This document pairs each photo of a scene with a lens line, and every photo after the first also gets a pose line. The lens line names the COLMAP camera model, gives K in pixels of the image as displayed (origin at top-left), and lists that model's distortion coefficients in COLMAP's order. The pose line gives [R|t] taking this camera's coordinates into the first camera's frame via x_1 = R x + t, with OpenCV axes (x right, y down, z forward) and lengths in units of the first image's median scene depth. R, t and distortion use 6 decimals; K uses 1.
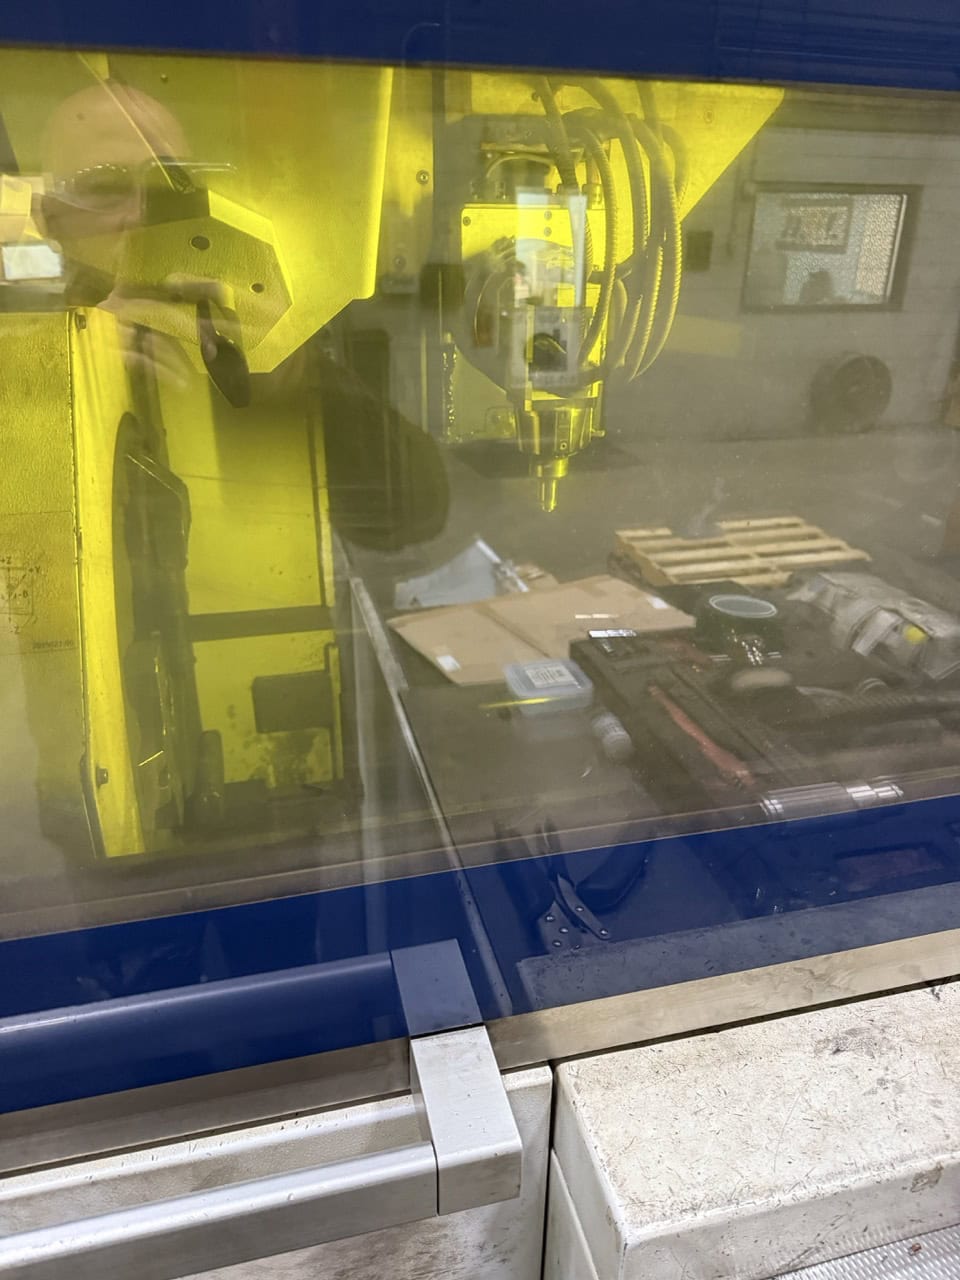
lens RADIAL K [[906.4, 0, 481.0], [0, 906.4, 637.2], [0, 0, 1]] dist [0.042639, -0.049907]
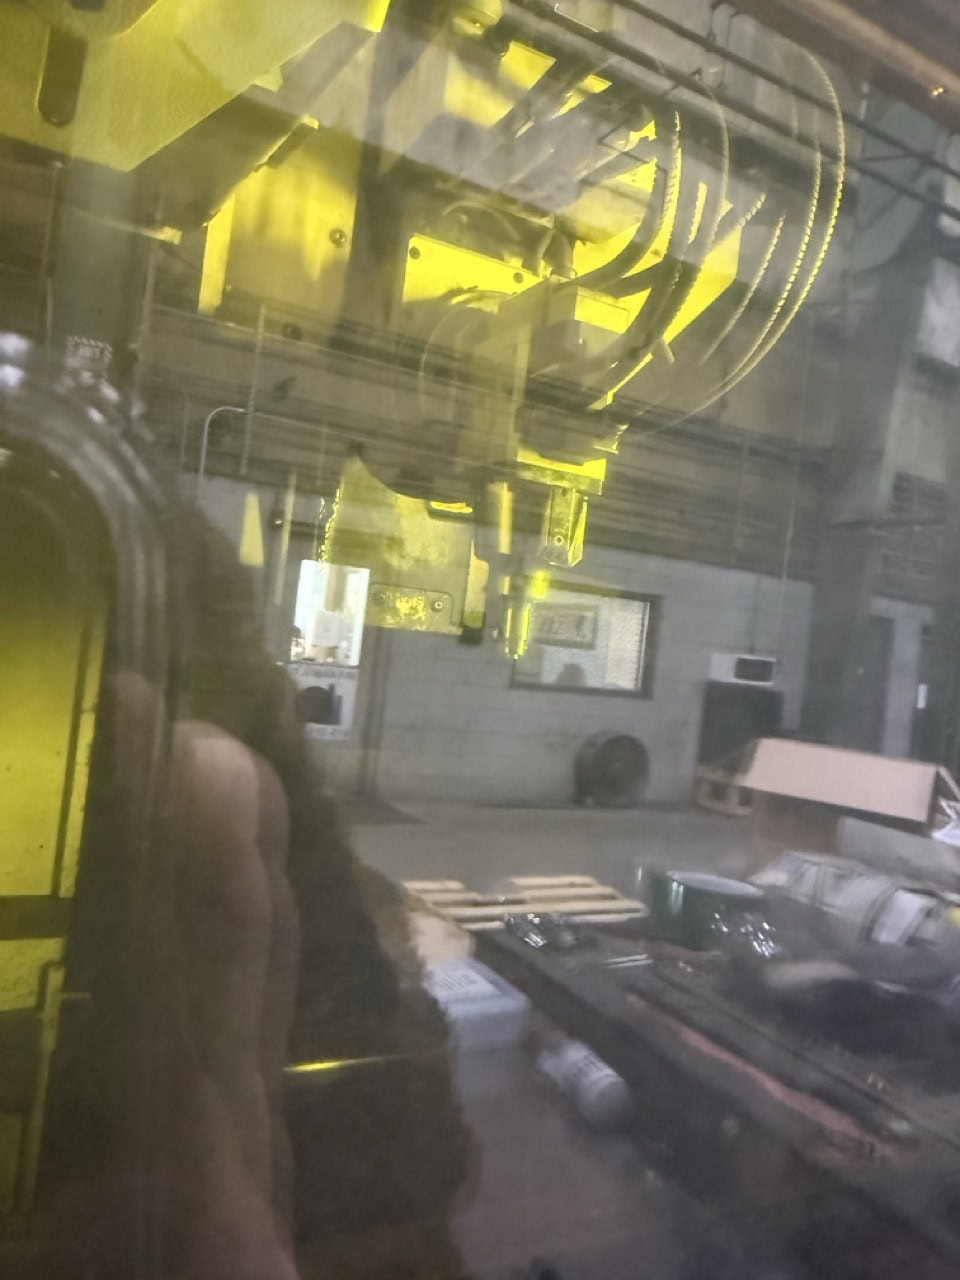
lens RADIAL K [[906.4, 0, 477.5], [0, 906.4, 643.9], [0, 0, 1]] dist [0.042639, -0.049907]
pose [[0.961767, 0.106710, 0.252224, -0.028829], [0.003855, 0.915601, -0.402069, 0.026413], [-0.273841, 0.387669, 0.880184, 0.120694]]
